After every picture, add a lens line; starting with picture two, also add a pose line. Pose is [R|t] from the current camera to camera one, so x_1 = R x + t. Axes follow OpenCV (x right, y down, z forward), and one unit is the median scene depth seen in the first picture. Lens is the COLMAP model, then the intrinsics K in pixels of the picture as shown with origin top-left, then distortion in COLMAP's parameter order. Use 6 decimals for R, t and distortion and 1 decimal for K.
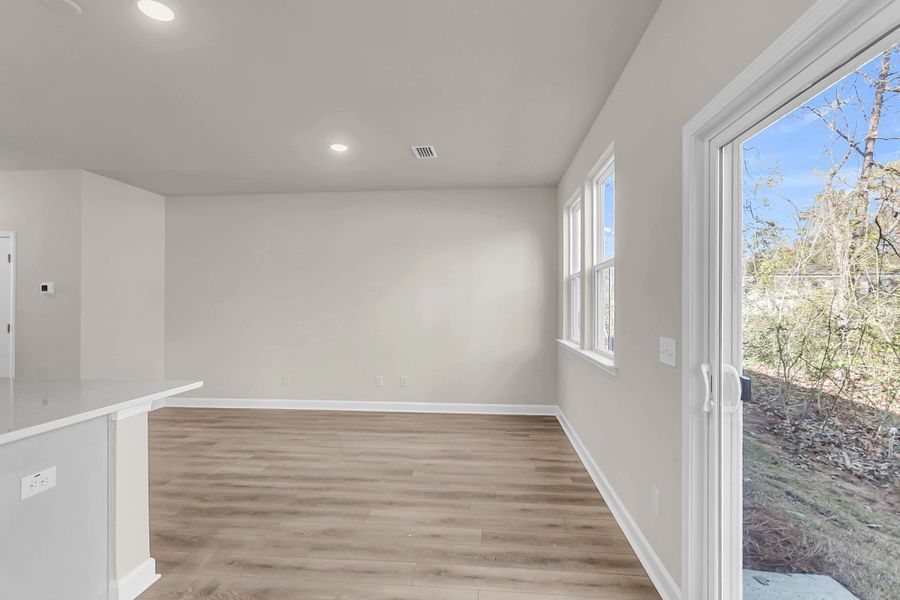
lens RADIAL K [[429.4, 0, 450.6], [0, 429.4, 309.4], [0, 0, 1]] dist [0.000069, 0.000153]
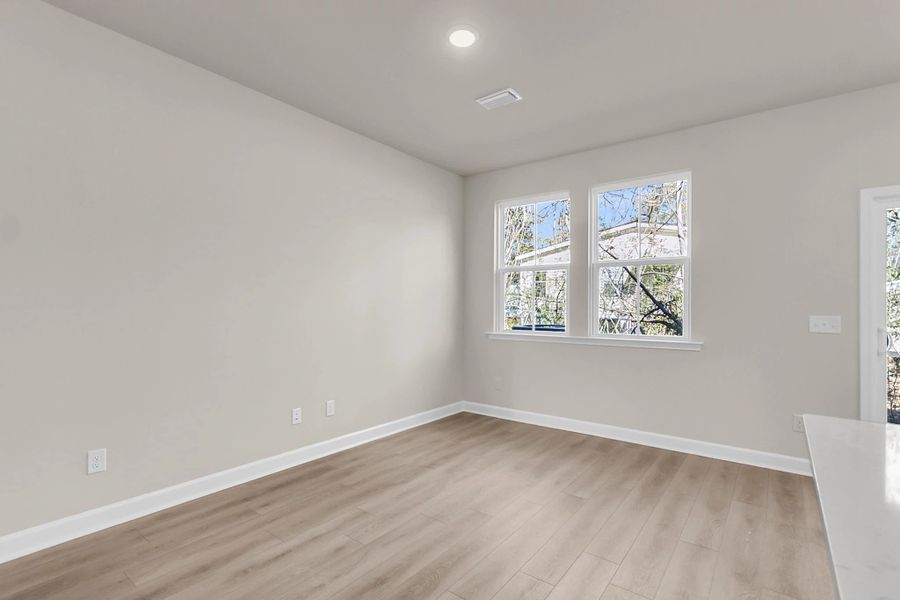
lens RADIAL K [[429.4, 0, 450.6], [0, 429.4, 309.4], [0, 0, 1]] dist [0.000069, 0.000153]
pose [[0.527087, -0.003055, 0.849806, -0.738651], [0.002641, 0.999995, 0.001958, 0.016467], [-0.849807, 0.001212, 0.527092, 0.625256]]
